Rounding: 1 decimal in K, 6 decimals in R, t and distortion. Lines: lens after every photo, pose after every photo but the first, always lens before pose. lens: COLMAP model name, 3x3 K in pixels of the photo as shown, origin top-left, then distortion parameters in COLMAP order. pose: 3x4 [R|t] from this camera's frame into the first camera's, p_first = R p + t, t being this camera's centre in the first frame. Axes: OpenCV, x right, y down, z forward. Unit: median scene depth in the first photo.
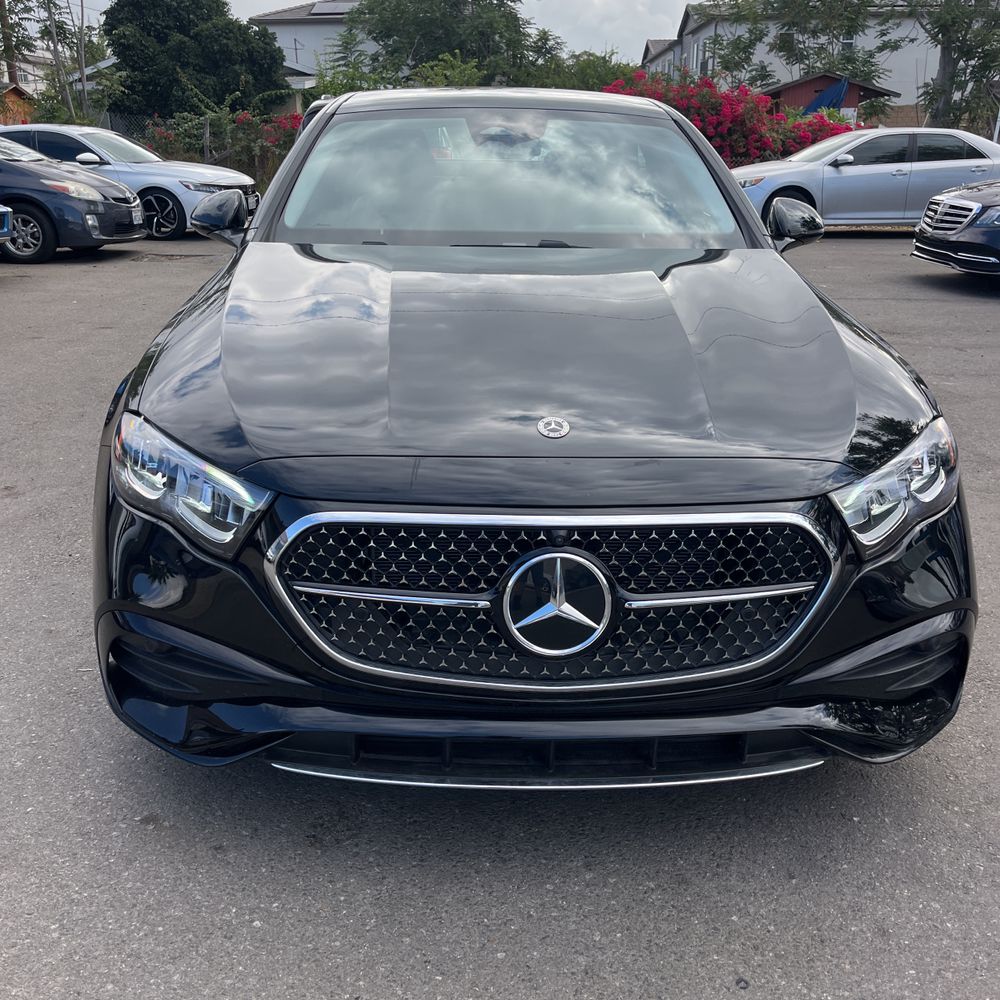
lens RADIAL K [[1021.5, 0, 500.6], [0, 1021.5, 511.8], [0, 0, 1]] dist [0.044377, -0.062585]
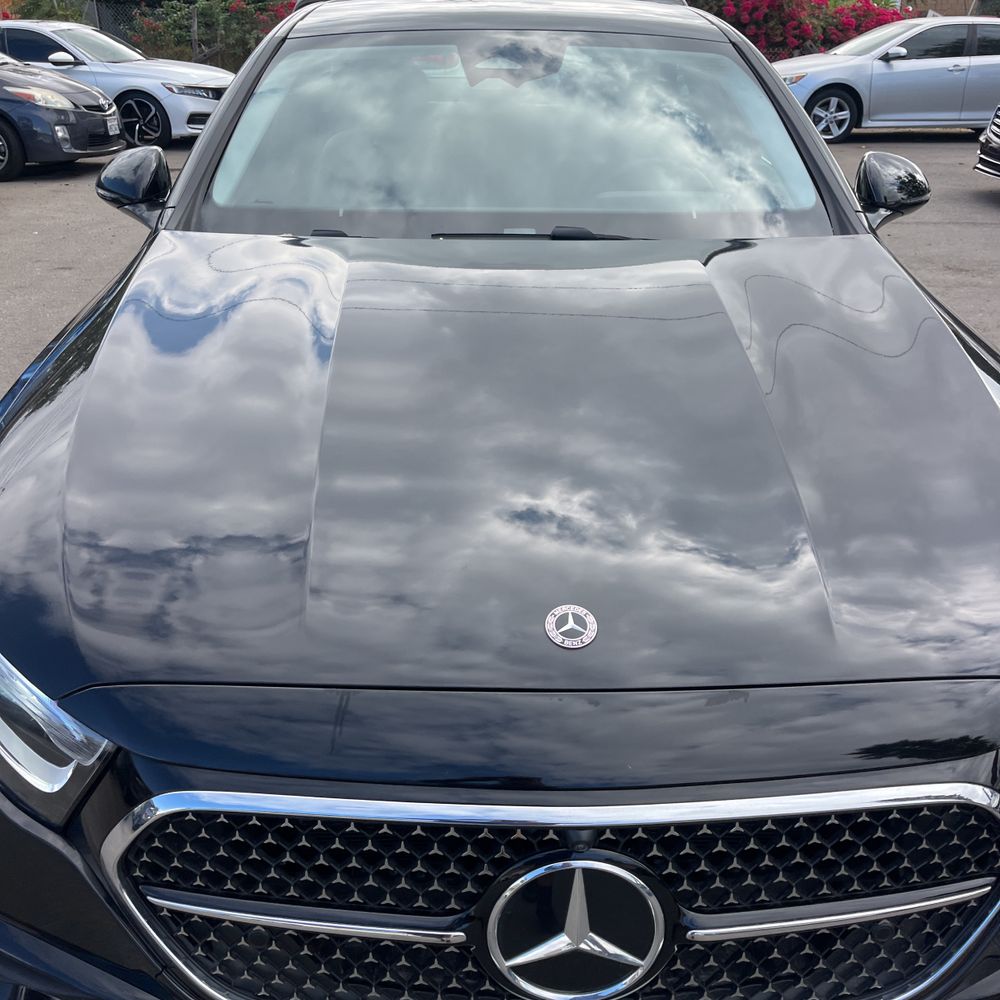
lens RADIAL K [[1021.5, 0, 500.6], [0, 1021.5, 511.8], [0, 0, 1]] dist [0.044377, -0.062585]
pose [[0.999864, 0.001316, -0.016454, 0.003541], [0.000297, 0.995220, 0.097656, -0.038634], [0.016504, -0.097647, 0.995084, 0.071907]]
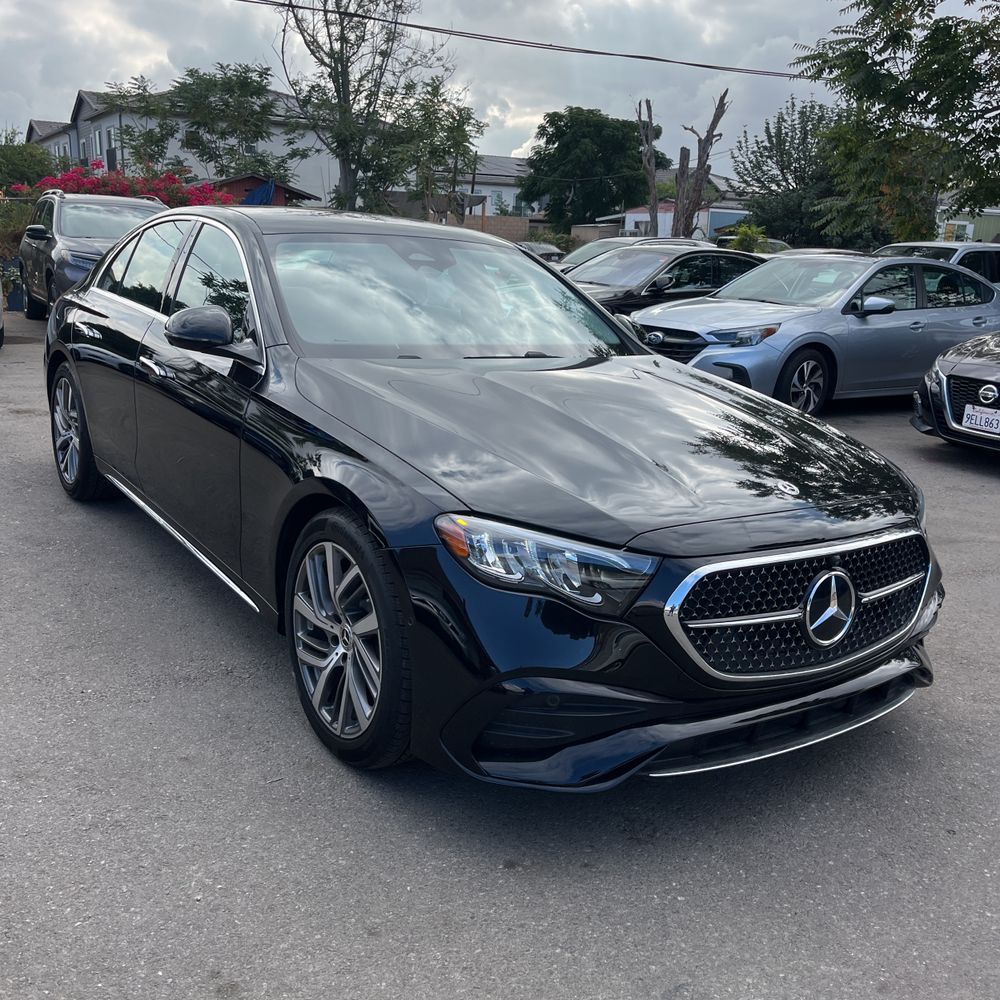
lens RADIAL K [[1039.1, 0, 485.1], [0, 1039.1, 523.7], [0, 0, 1]] dist [0.009815, 0.025701]
pose [[0.835024, -0.106328, 0.539842, -0.199453], [0.143030, 0.989367, -0.026371, -0.010398], [-0.531298, 0.099234, 0.841353, 0.000579]]
